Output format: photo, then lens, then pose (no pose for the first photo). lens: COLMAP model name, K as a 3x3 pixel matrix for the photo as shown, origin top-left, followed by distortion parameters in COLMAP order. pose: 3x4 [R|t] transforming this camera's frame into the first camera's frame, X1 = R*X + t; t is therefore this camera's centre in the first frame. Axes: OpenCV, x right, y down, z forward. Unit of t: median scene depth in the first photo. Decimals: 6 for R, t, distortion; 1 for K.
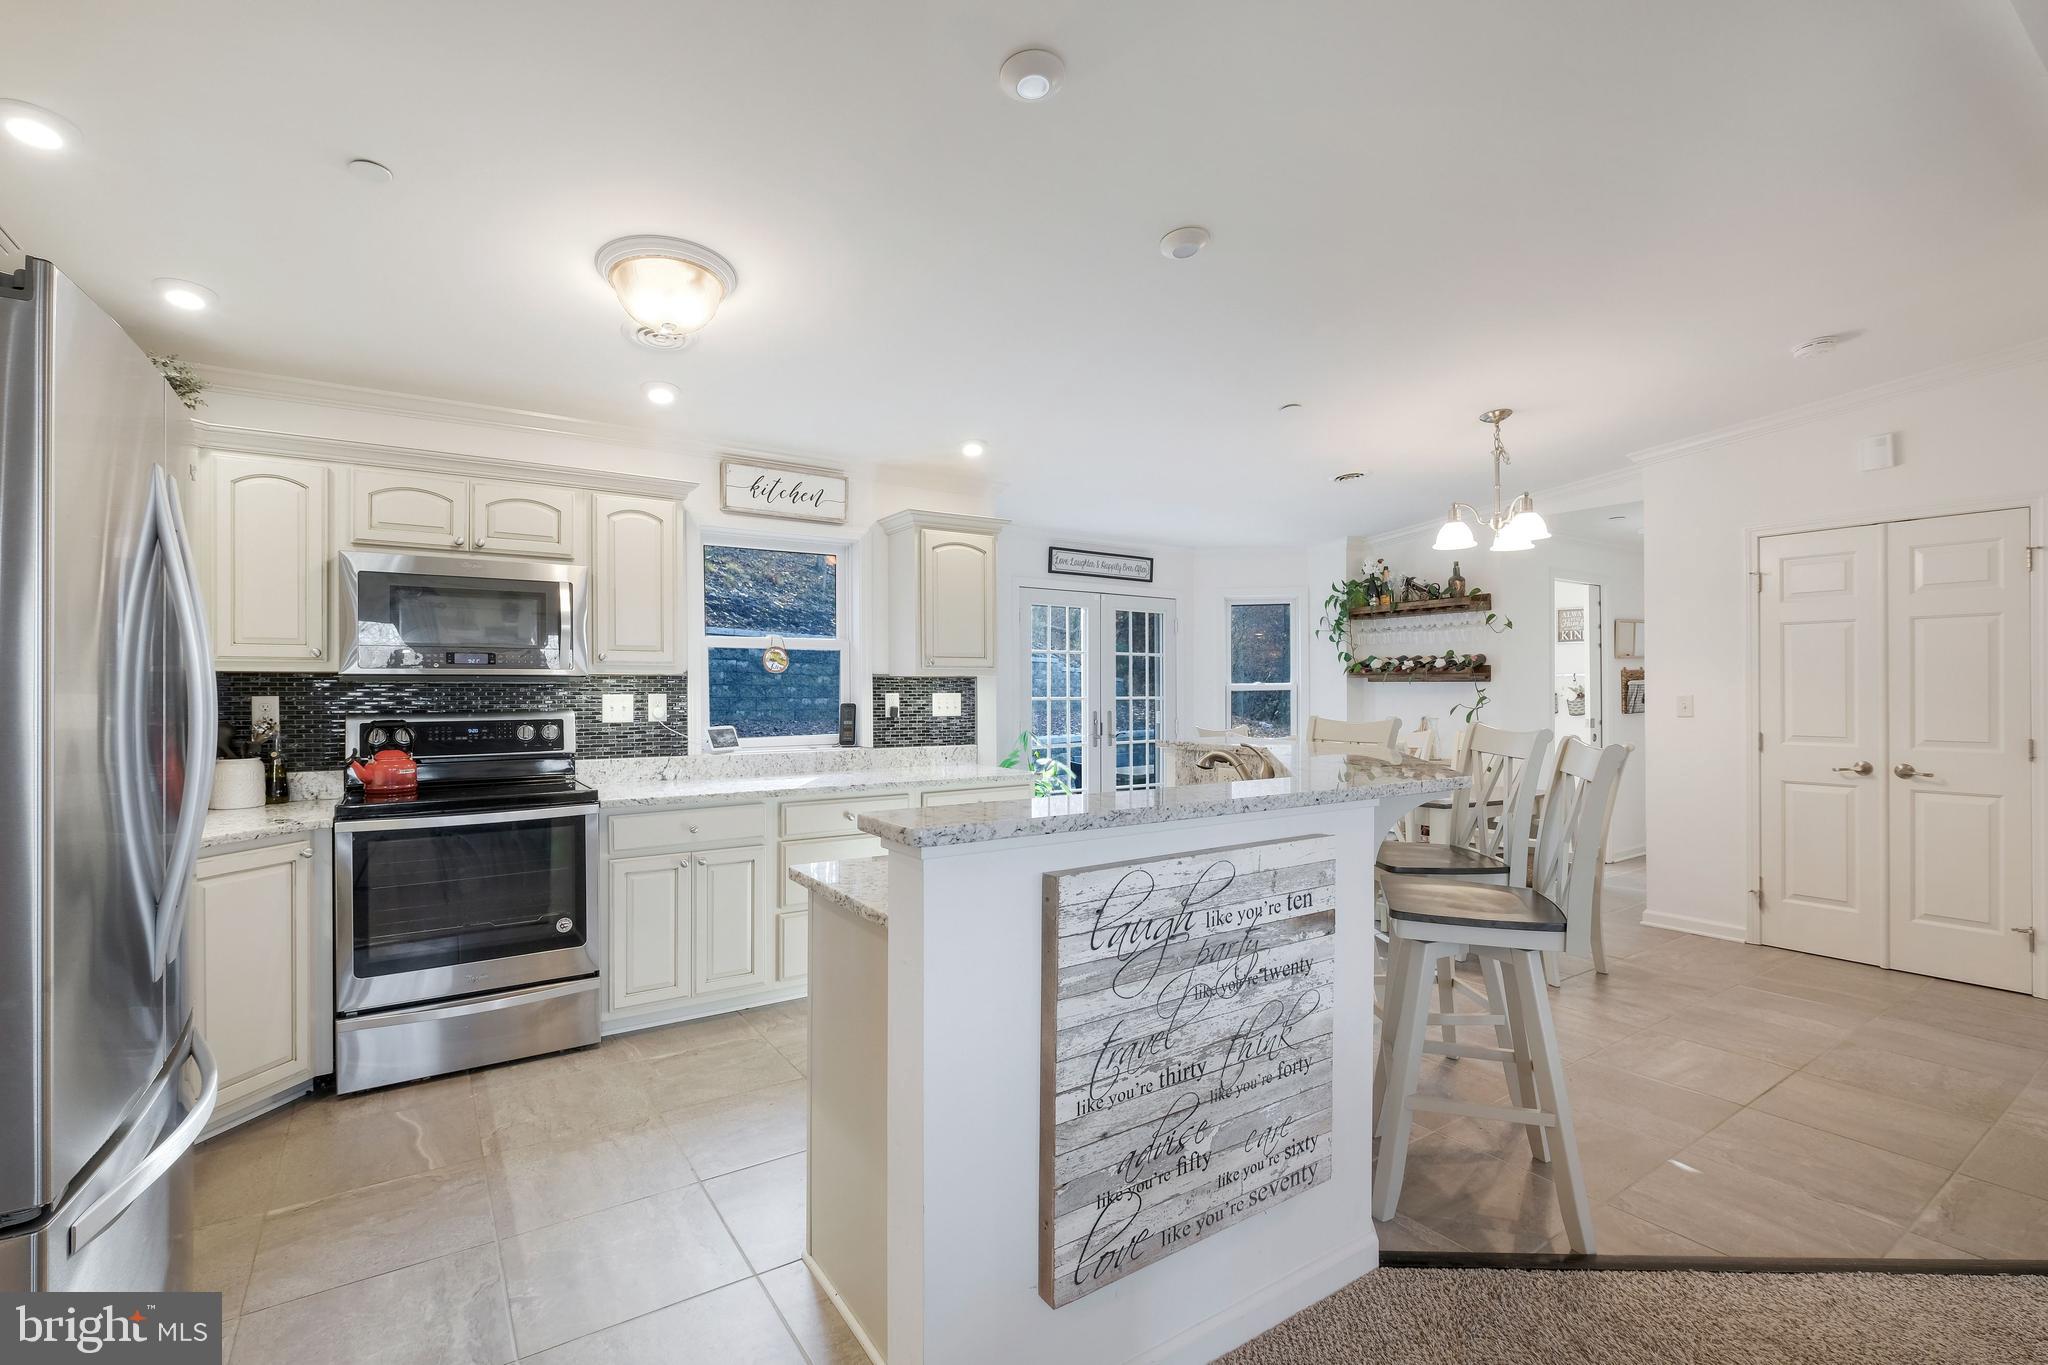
lens RADIAL K [[903.0, 0, 1028.6], [0, 903.0, 689.8], [0, 0, 1]] dist [0.001423, -0.001892]
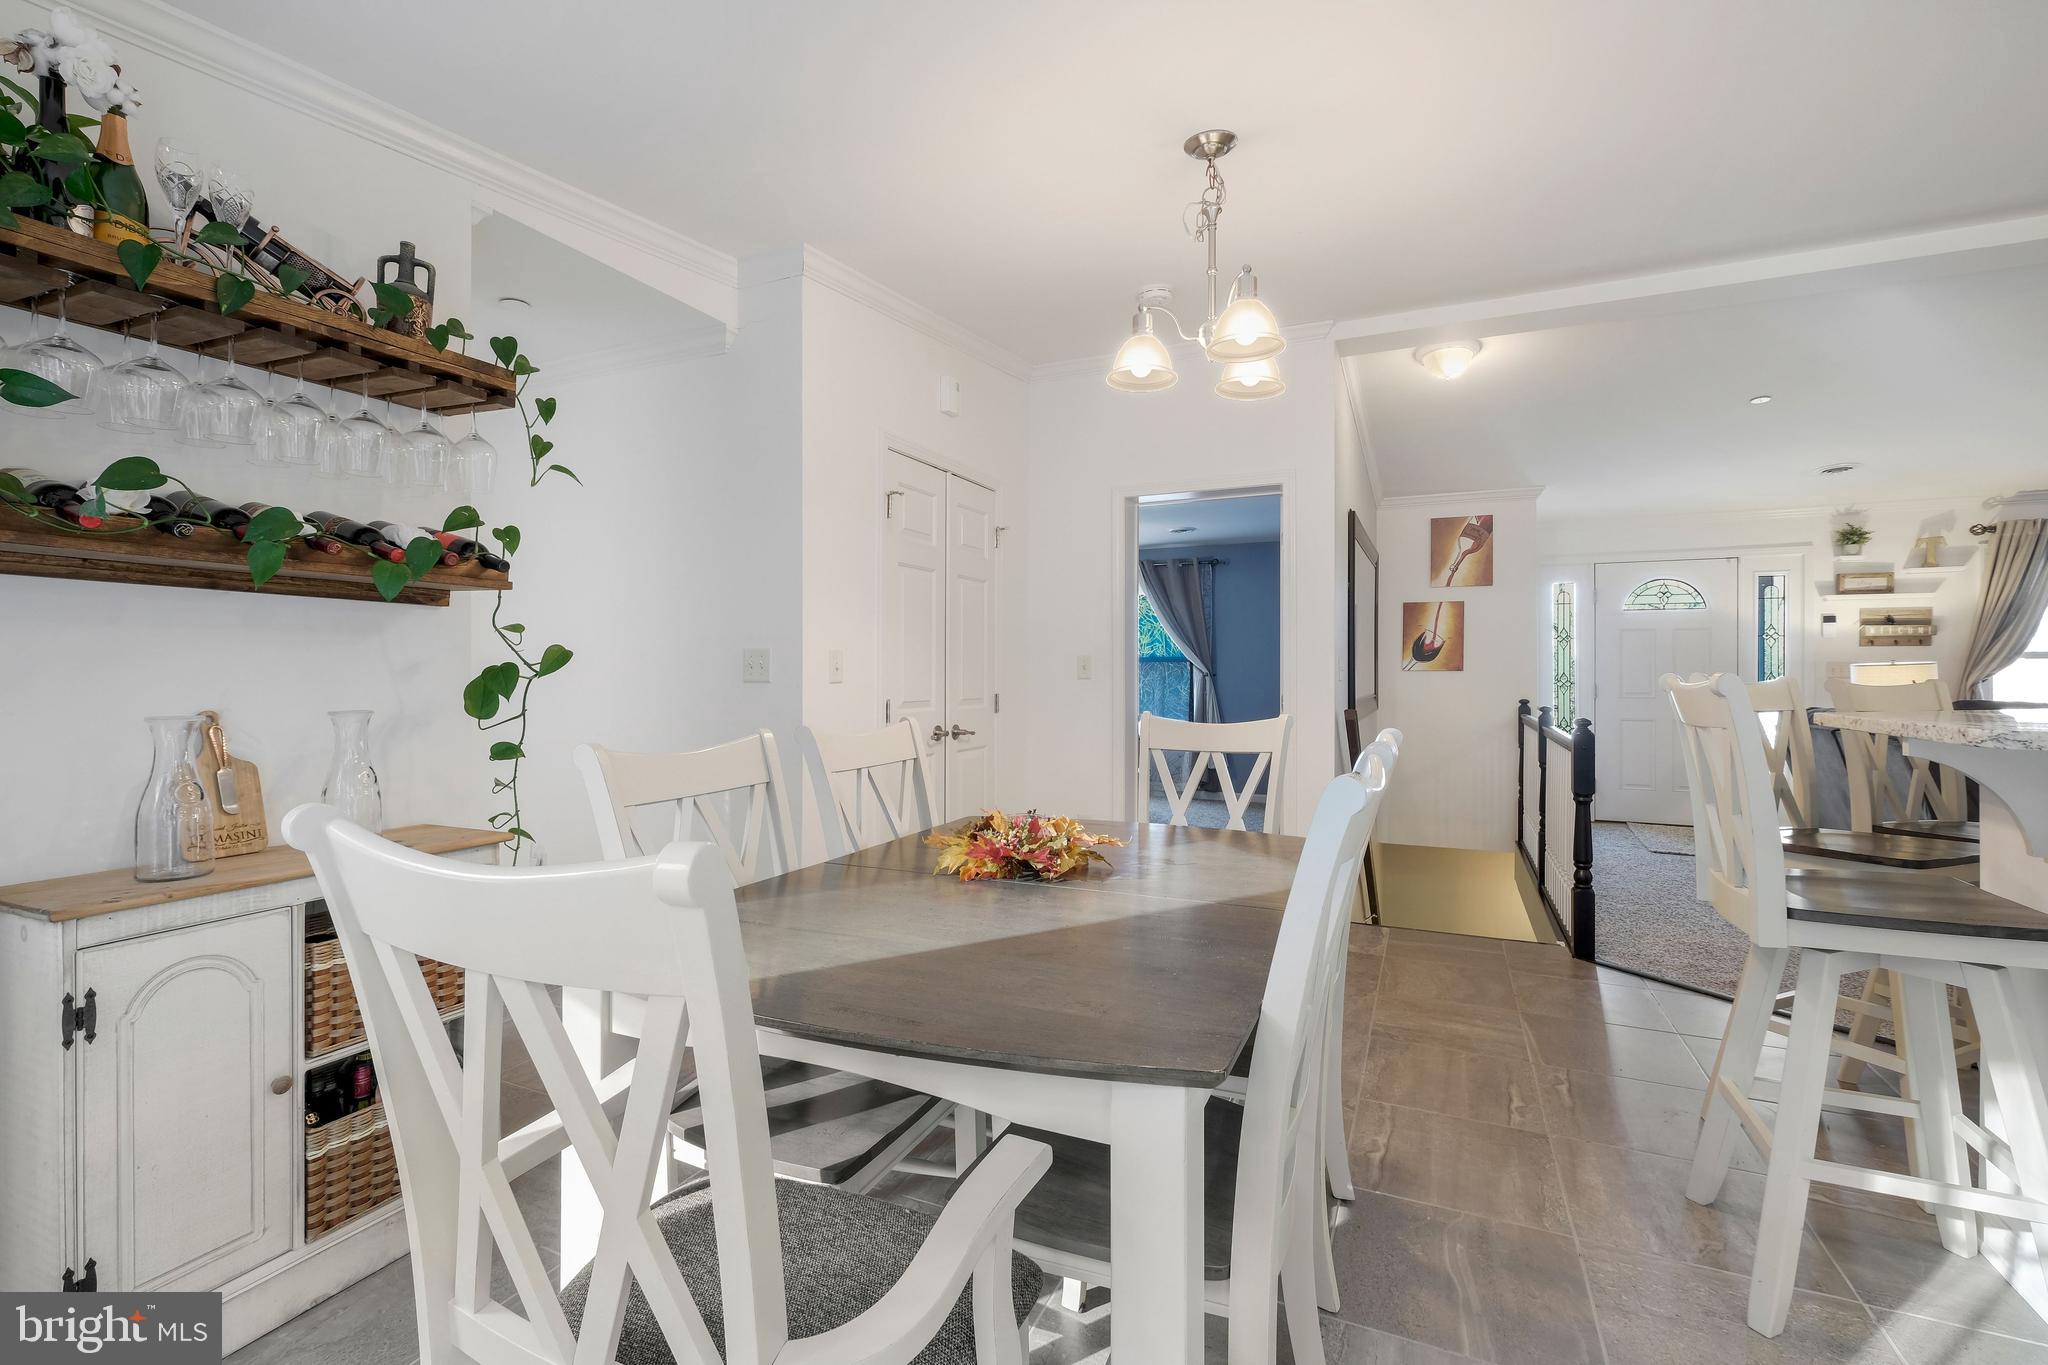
lens RADIAL K [[903.0, 0, 1005.6], [0, 903.0, 672.2], [0, 0, 1]] dist [0.001423, -0.001892]
pose [[-0.509781, 0.002243, 0.860301, 0.068292], [-0.000838, 0.999995, -0.003104, 0.019178], [-0.860304, -0.002303, -0.509777, 0.972997]]
